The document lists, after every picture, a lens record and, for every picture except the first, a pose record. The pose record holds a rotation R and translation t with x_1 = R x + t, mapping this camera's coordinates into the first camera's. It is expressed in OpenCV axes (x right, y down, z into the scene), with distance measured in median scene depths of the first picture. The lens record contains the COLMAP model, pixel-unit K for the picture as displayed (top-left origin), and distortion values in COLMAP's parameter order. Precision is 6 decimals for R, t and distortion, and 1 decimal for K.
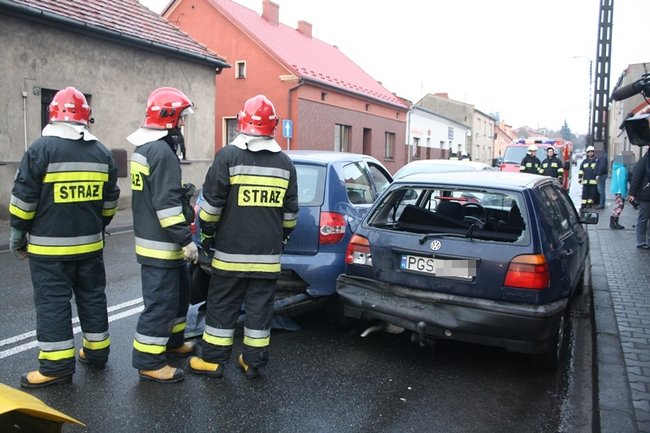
lens RADIAL K [[543.4, 0, 325.0], [0, 543.4, 216.5], [0, 0, 1]] dist [-0.100098, 0.002898]
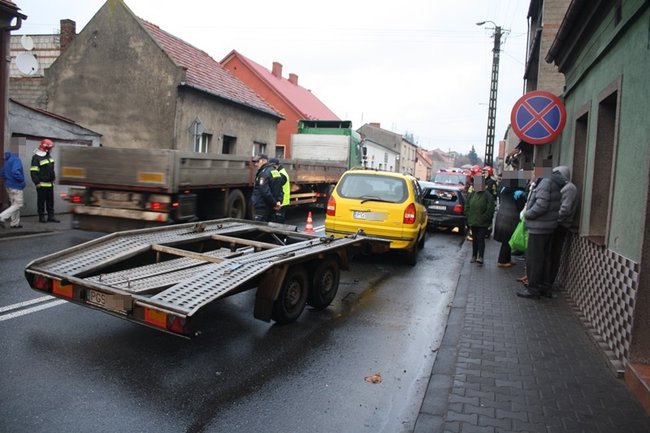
lens RADIAL K [[543.4, 0, 325.0], [0, 543.4, 216.5], [0, 0, 1]] dist [-0.100098, 0.002898]
pose [[0.986694, 0.036059, 0.158541, -0.144619], [-0.032236, 0.999126, -0.026624, 0.033060], [-0.159363, 0.021159, 0.986993, -0.330106]]
